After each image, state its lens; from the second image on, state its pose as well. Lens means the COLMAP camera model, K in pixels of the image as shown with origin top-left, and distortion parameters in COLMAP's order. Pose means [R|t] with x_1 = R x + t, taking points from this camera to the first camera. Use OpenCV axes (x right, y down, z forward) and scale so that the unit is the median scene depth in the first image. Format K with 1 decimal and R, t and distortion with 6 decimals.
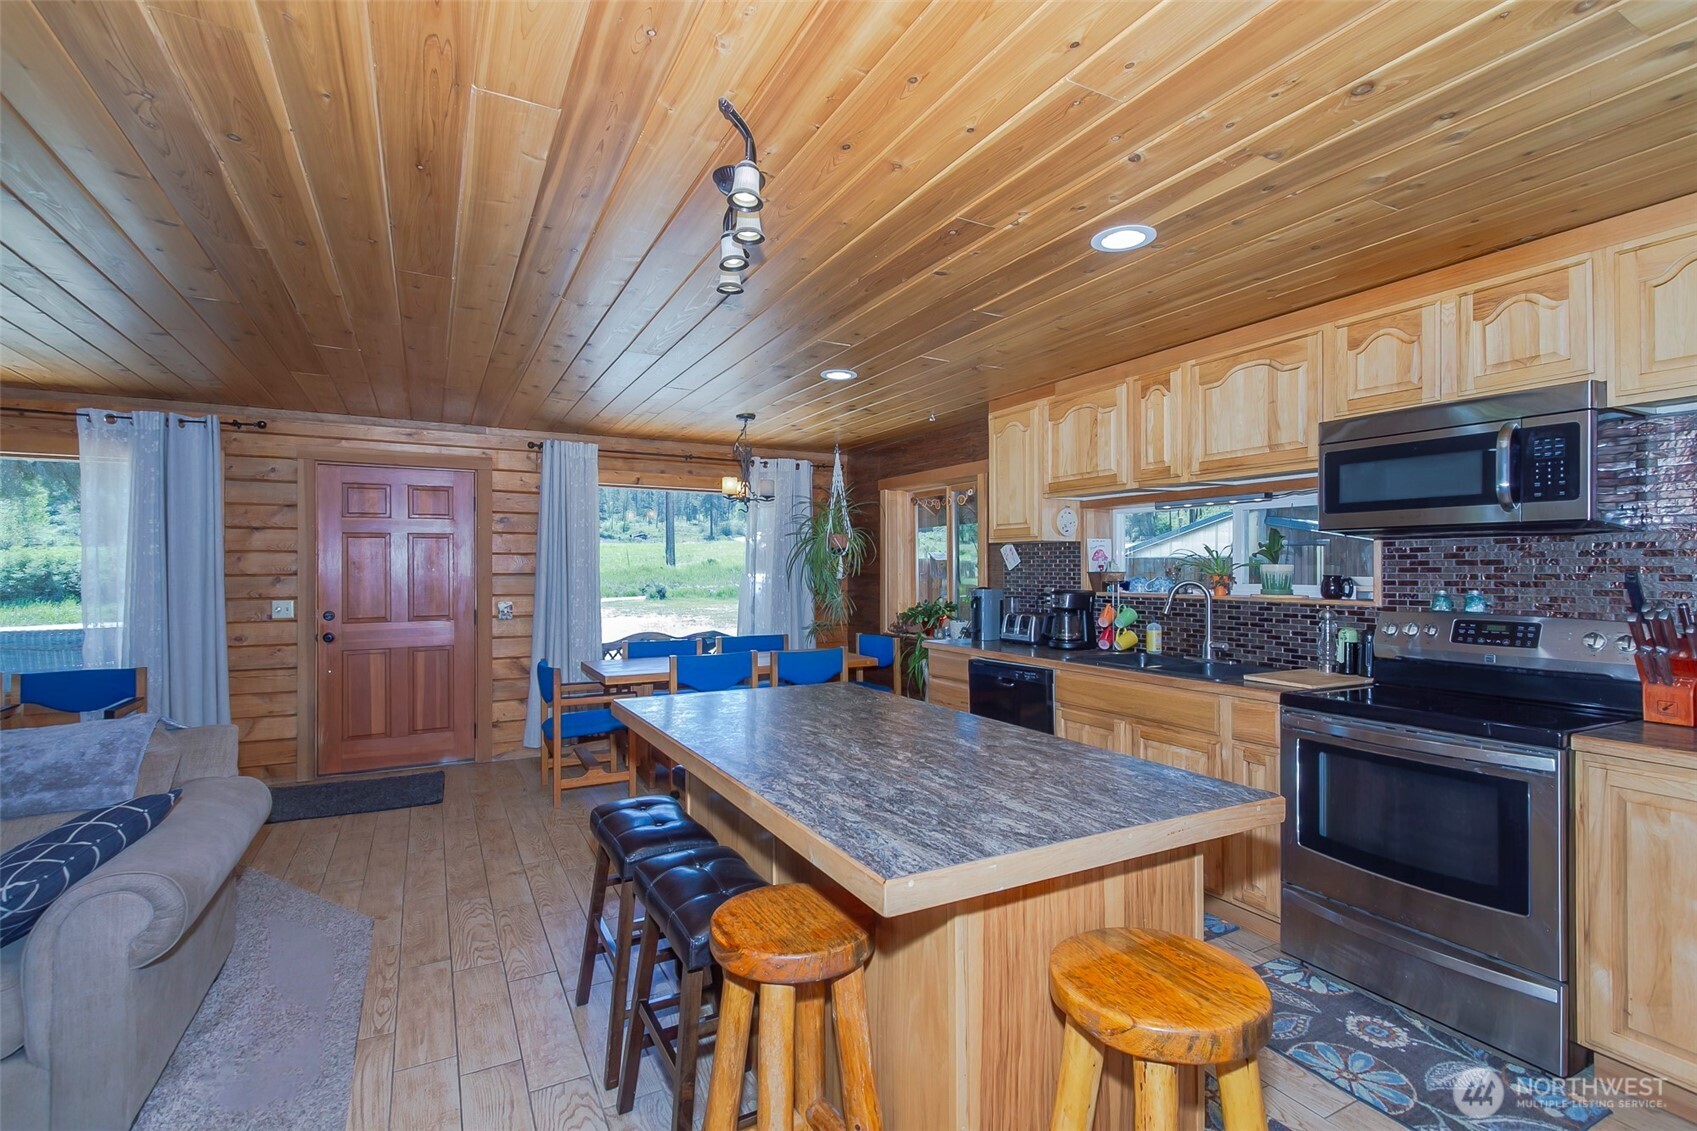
lens RADIAL K [[770.0, 0, 845.6], [0, 770.0, 562.8], [0, 0, 1]] dist [0.000107, -0.002406]
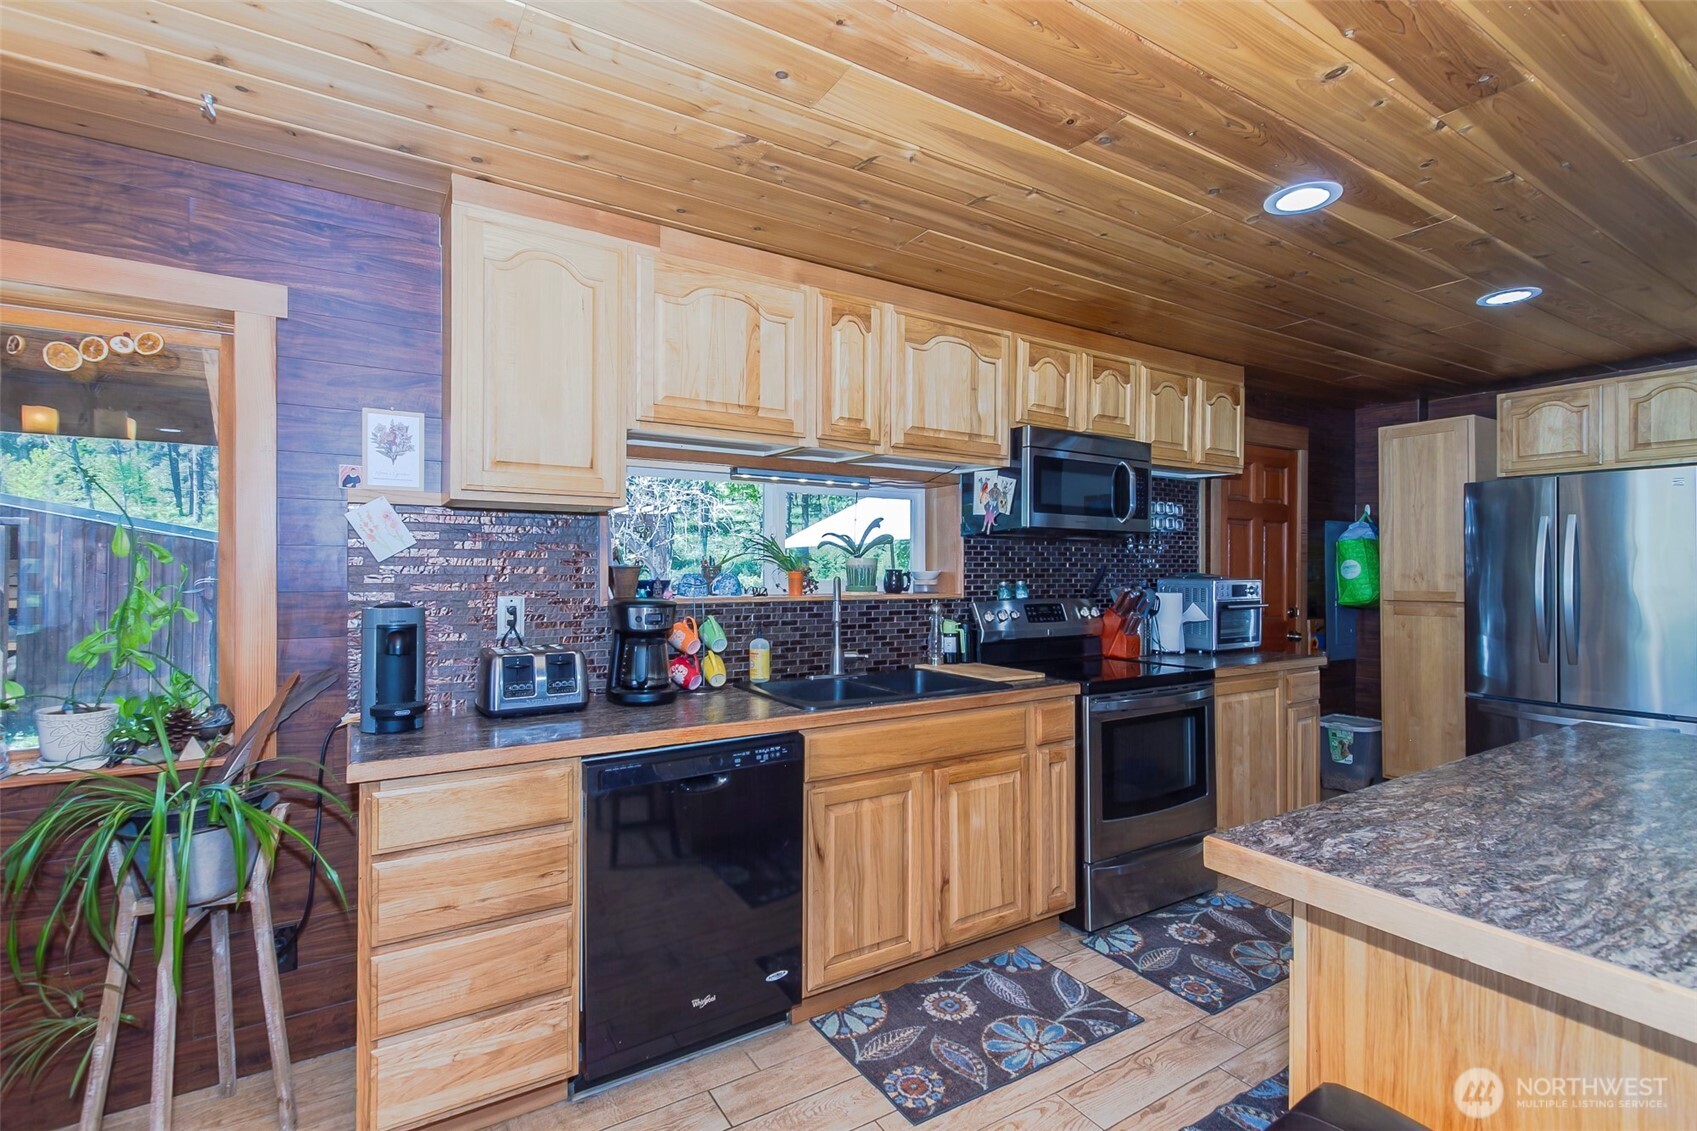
lens RADIAL K [[770.0, 0, 849.8], [0, 770.0, 554.3], [0, 0, 1]] dist [0.000107, -0.002406]
pose [[-0.054883, 0.002256, 0.998490, -0.337322], [-0.015122, 0.999881, -0.003091, 0.007237], [-0.998378, -0.015269, -0.054843, 1.461323]]
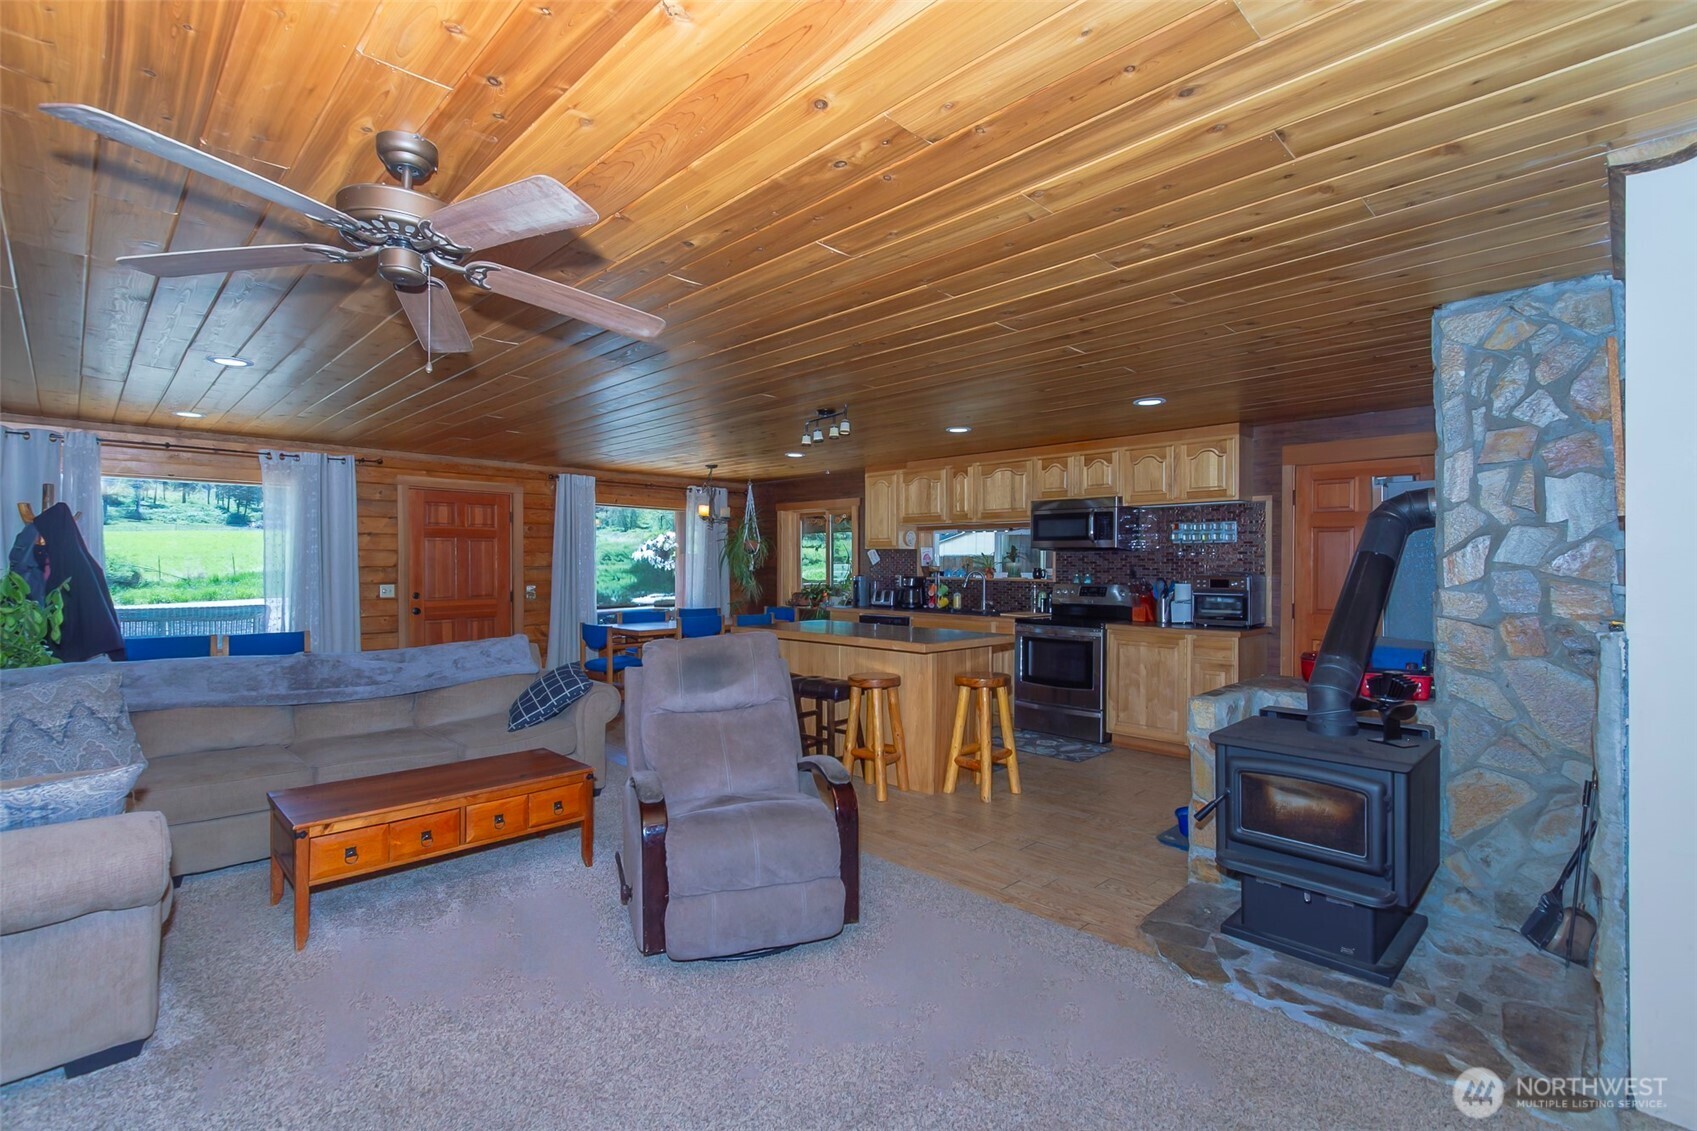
lens RADIAL K [[770.0, 0, 846.5], [0, 770.0, 559.4], [0, 0, 1]] dist [0.000107, -0.002406]
pose [[0.958740, 0.005190, 0.284236, -0.455334], [-0.006186, 0.999977, 0.002605, -0.009028], [-0.284216, -0.004256, 0.958751, -0.845175]]
